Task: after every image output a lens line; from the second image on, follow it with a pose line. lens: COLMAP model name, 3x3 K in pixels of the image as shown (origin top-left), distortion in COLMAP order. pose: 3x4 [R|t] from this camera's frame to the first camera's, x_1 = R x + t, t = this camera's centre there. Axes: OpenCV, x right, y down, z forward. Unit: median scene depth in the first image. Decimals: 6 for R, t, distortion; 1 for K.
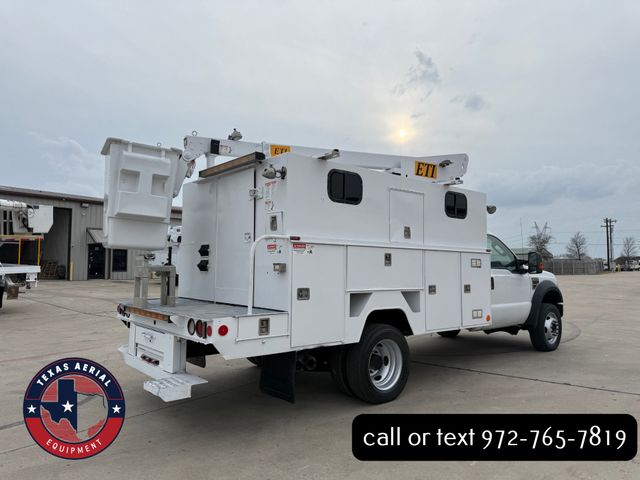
lens RADIAL K [[450.3, 0, 327.3], [0, 450.3, 233.6], [0, 0, 1]] dist [0.094037, -0.134703]
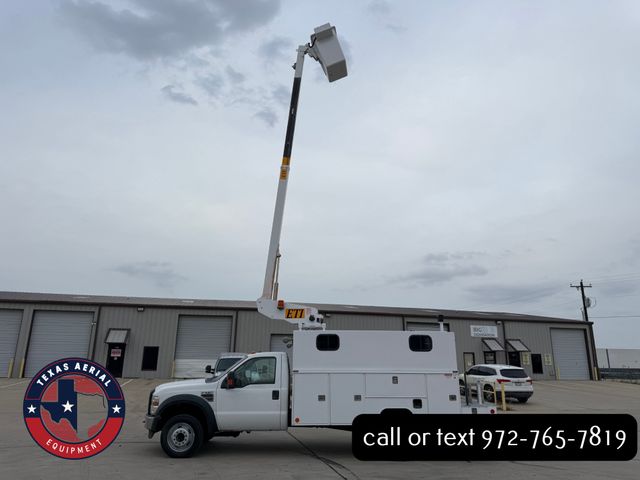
lens RADIAL K [[450.3, 0, 322.9], [0, 450.3, 235.1], [0, 0, 1]] dist [0.094037, -0.134703]
pose [[0.785466, -0.157568, -0.598511, 1.020884], [0.036502, 0.977159, -0.209350, -0.133871], [0.617827, 0.142591, 0.773277, -0.672839]]
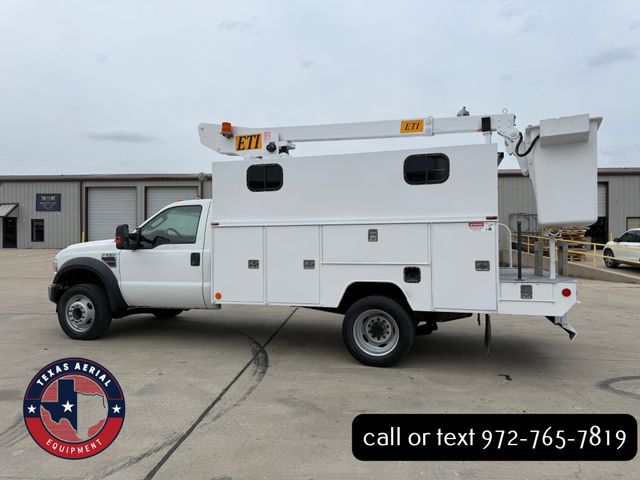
lens RADIAL K [[450.3, 0, 320.6], [0, 450.3, 231.4], [0, 0, 1]] dist [0.094037, -0.134703]
pose [[0.539833, -0.010686, -0.841704, 0.863994], [0.065019, 0.997461, 0.029037, 0.008782], [0.839257, -0.070402, 0.539158, 0.296340]]
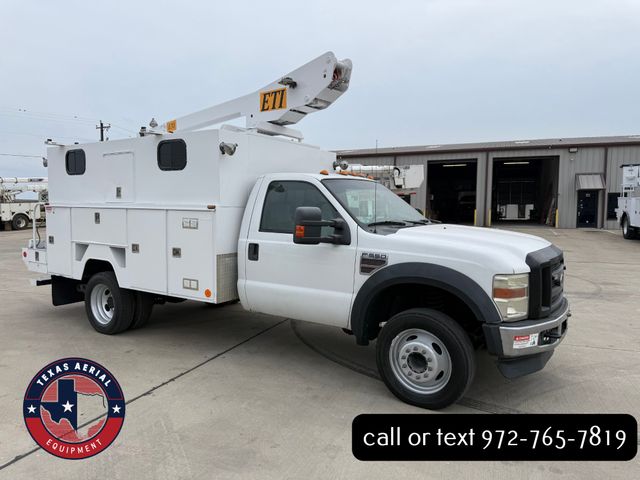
lens RADIAL K [[450.3, 0, 322.4], [0, 450.3, 238.8], [0, 0, 1]] dist [0.094037, -0.134703]
pose [[0.281590, 0.063269, -0.957447, 1.304310], [0.063334, 0.994422, 0.084339, 0.043806], [0.957442, -0.084388, 0.276012, 1.111371]]
